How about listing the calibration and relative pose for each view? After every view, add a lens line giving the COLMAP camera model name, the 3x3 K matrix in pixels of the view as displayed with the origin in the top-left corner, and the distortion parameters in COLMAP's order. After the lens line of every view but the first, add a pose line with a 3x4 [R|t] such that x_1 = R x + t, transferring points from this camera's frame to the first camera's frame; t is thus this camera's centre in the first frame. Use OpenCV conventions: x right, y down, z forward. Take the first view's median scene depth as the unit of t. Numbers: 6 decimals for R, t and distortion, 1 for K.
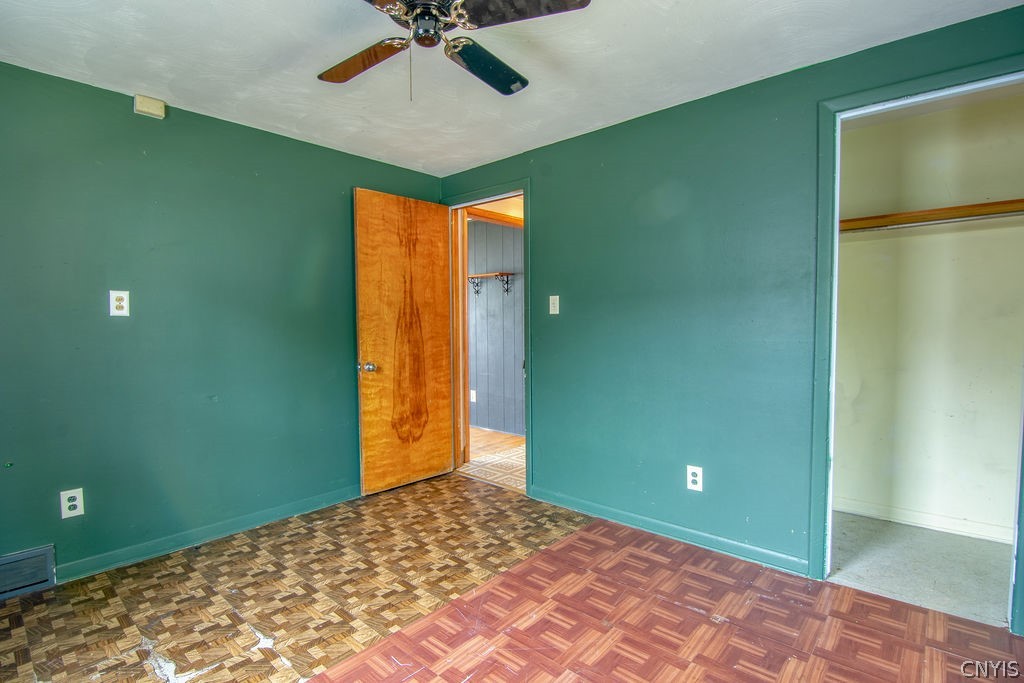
lens RADIAL K [[511.9, 0, 513.7], [0, 511.9, 346.5], [0, 0, 1]] dist [-0.001461, -0.015930]
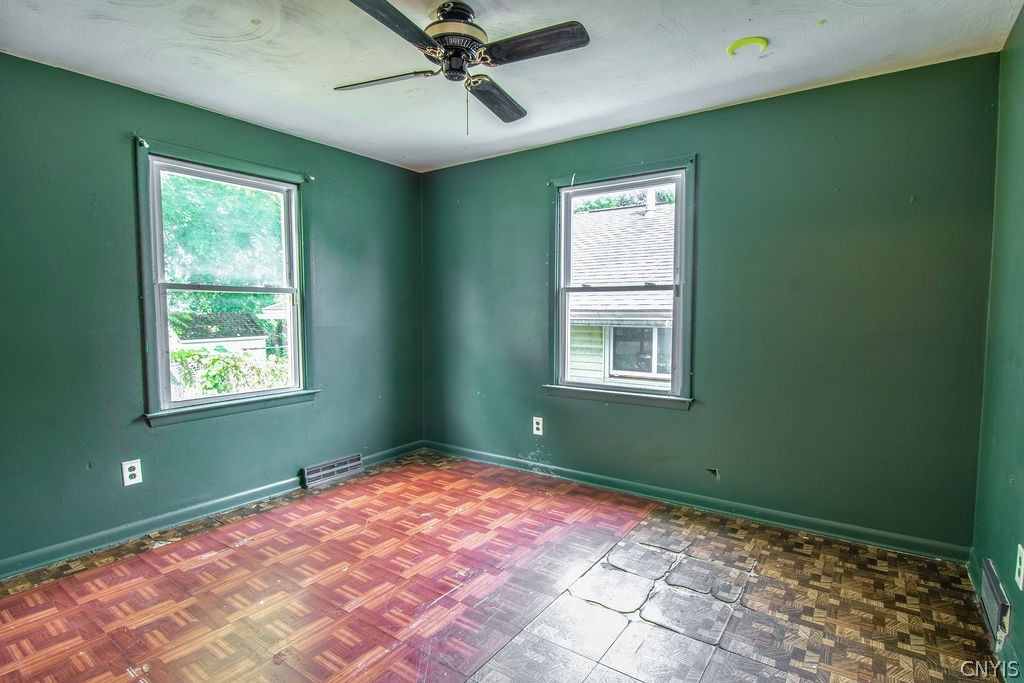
lens RADIAL K [[511.9, 0, 513.7], [0, 511.9, 346.5], [0, 0, 1]] dist [-0.001461, -0.015930]
pose [[-0.991941, 0.018554, -0.125331, -0.096872], [0.003005, 0.992386, 0.123128, -0.078542], [0.126661, 0.121759, -0.984445, 1.535938]]
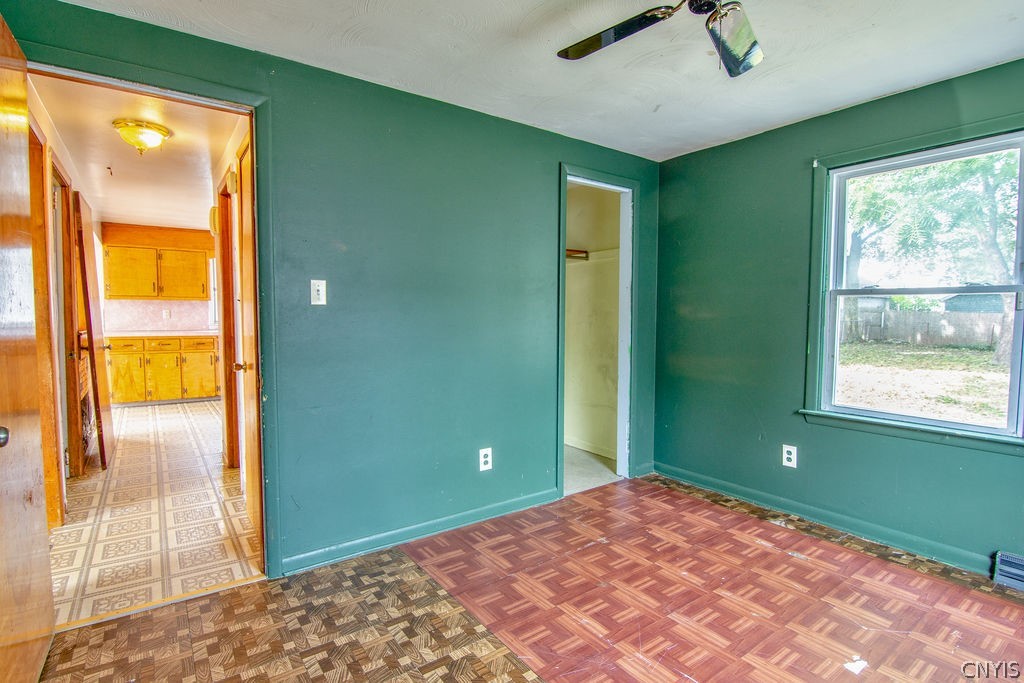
lens RADIAL K [[511.9, 0, 513.7], [0, 511.9, 346.5], [0, 0, 1]] dist [-0.001461, -0.015930]
pose [[0.202624, -0.054225, 0.977754, -0.780182], [0.044689, 0.997937, 0.046084, -0.037868], [-0.978236, 0.034357, 0.204629, 0.787303]]
